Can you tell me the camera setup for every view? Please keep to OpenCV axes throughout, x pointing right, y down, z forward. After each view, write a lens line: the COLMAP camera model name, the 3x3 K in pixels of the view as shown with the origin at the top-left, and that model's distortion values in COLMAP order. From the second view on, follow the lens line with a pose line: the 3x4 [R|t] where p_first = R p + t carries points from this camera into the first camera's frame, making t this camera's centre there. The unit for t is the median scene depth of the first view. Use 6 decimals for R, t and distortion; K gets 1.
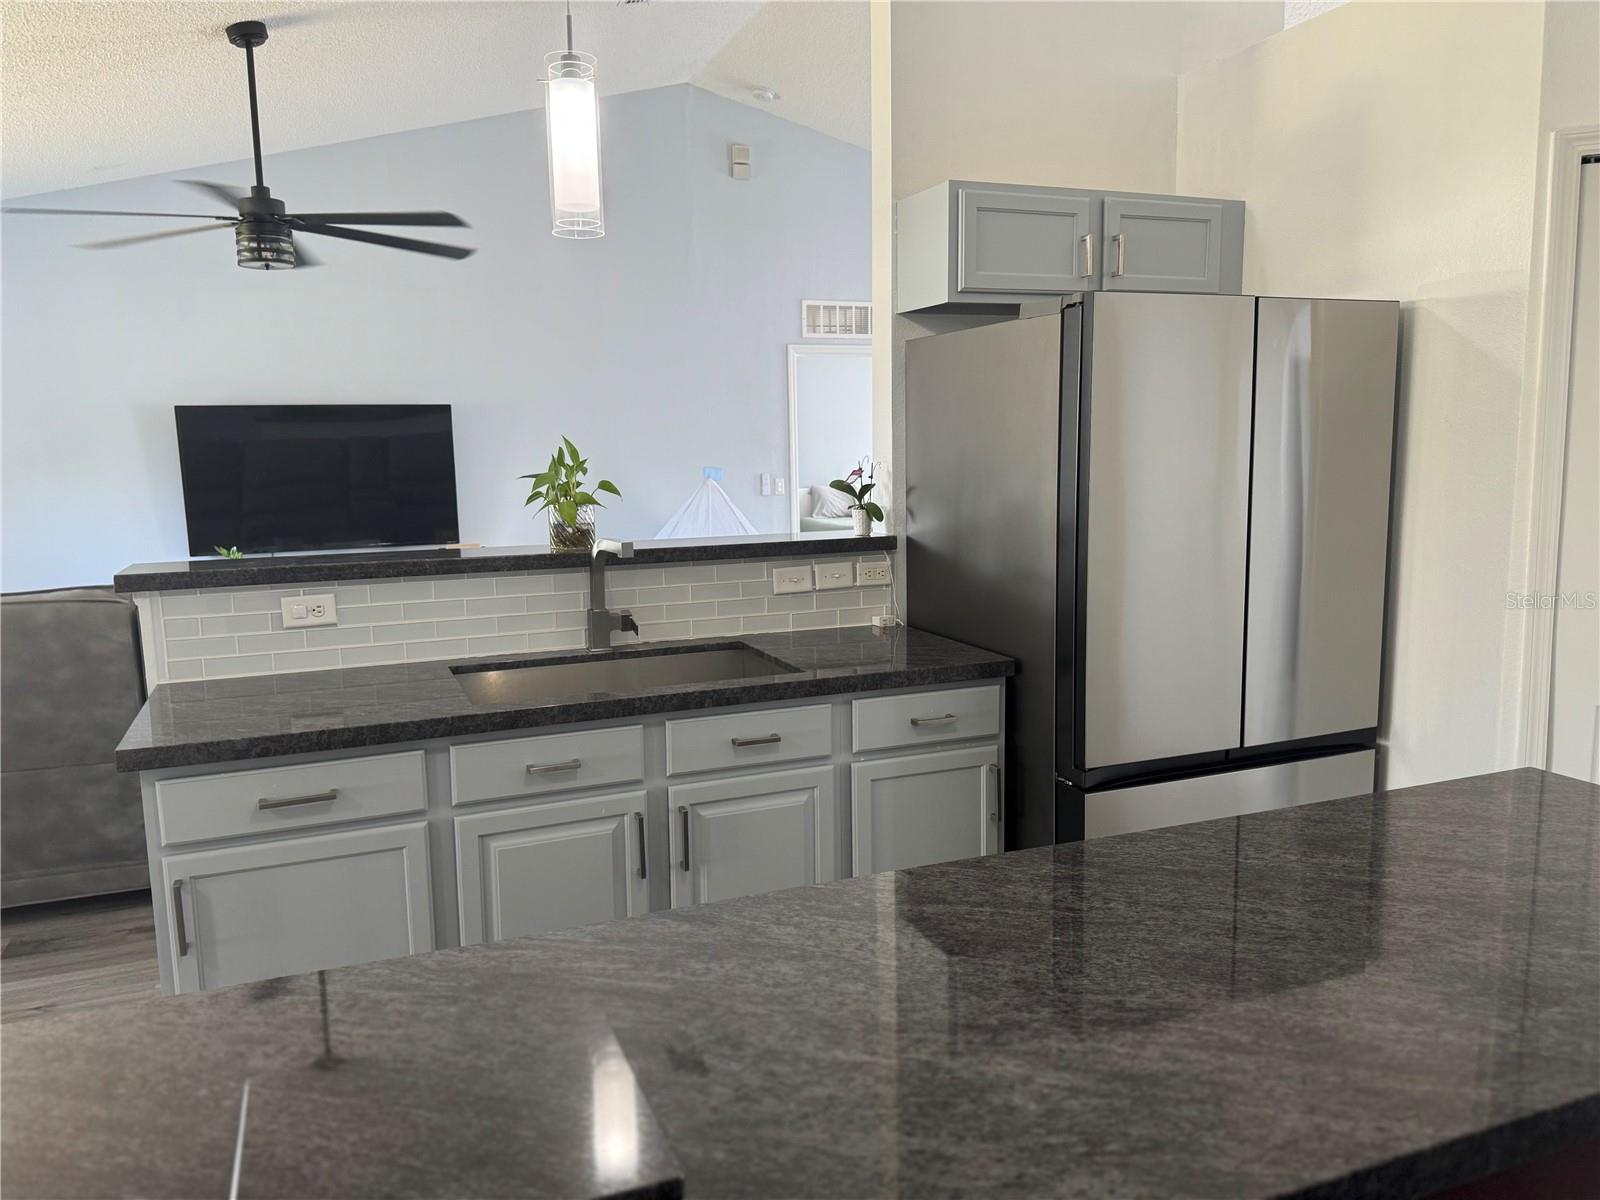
lens RADIAL K [[1150.4, 0, 796.4], [0, 1150.4, 591.1], [0, 0, 1]] dist [0.149892, -0.176017]
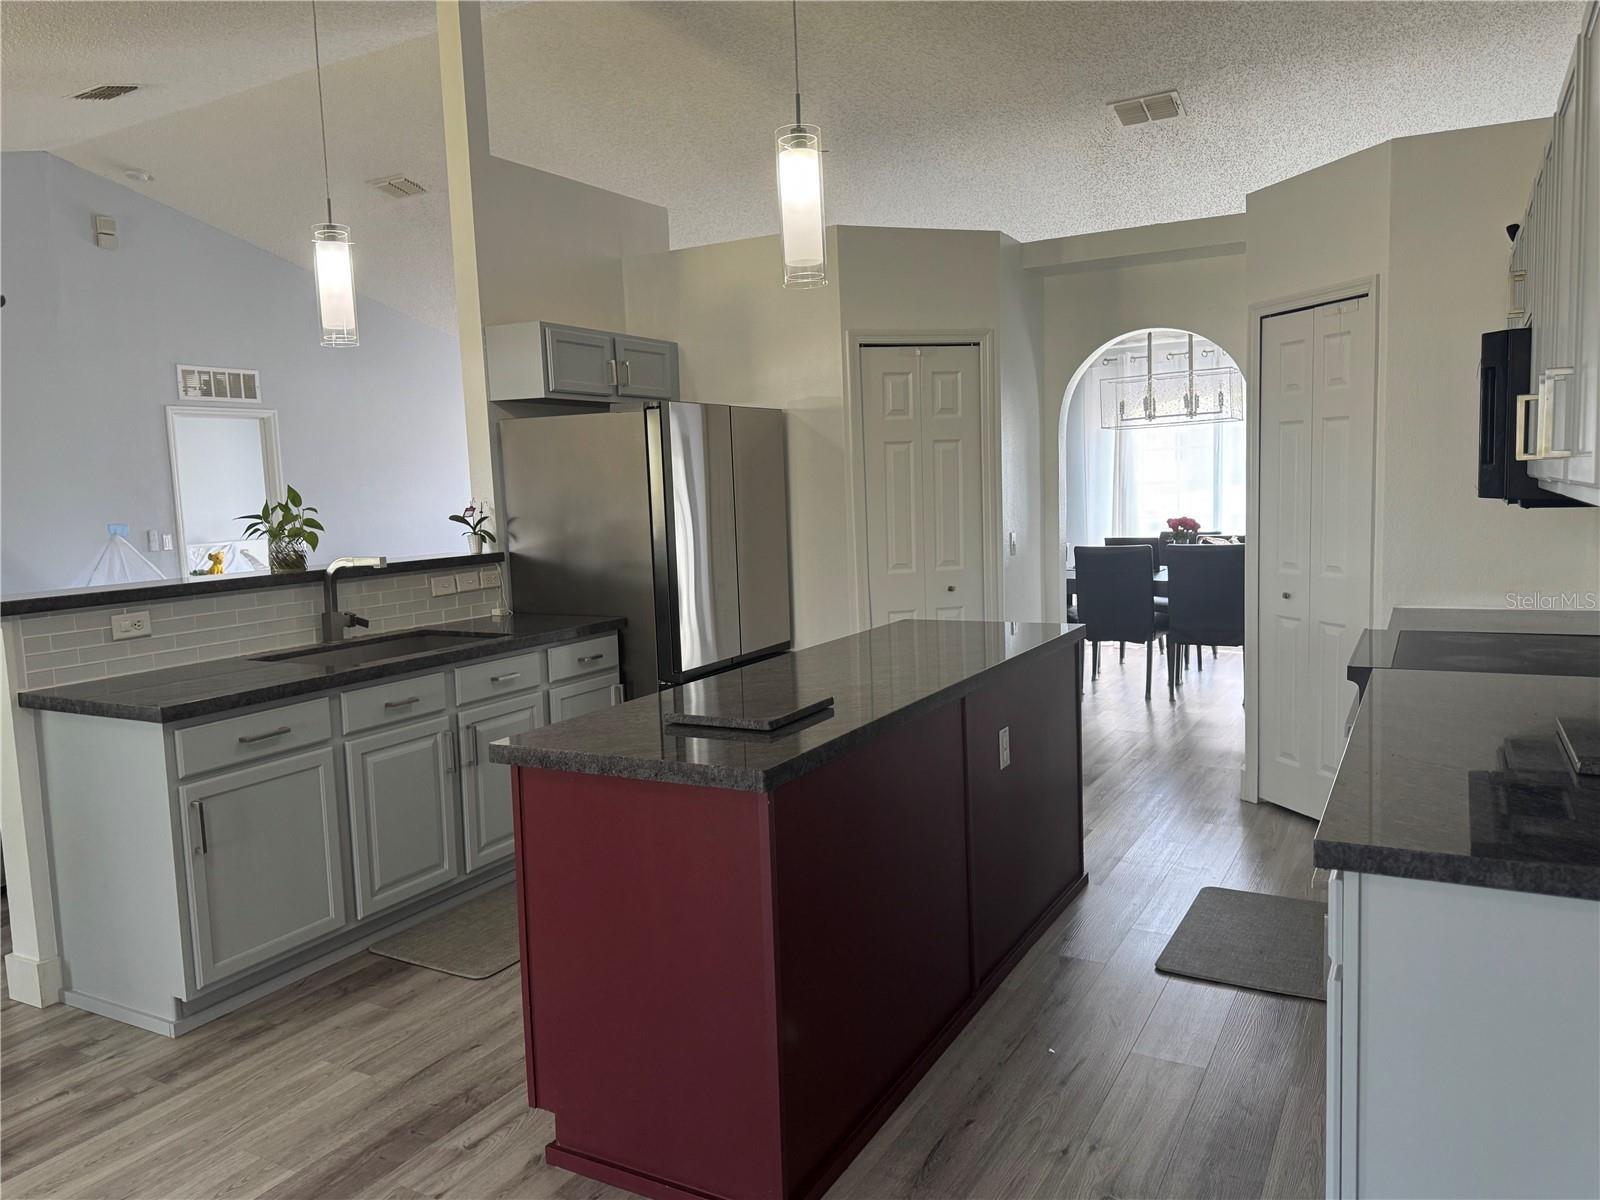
lens RADIAL K [[1147.3, 0, 800.0], [0, 1147.3, 600.0], [0, 0, 1]] dist [0.047702, -0.054548]
pose [[0.778136, -0.075294, 0.623566, -0.575185], [0.102484, 0.994704, -0.007779, 0.066407], [-0.619678, 0.069959, 0.781732, -0.385652]]
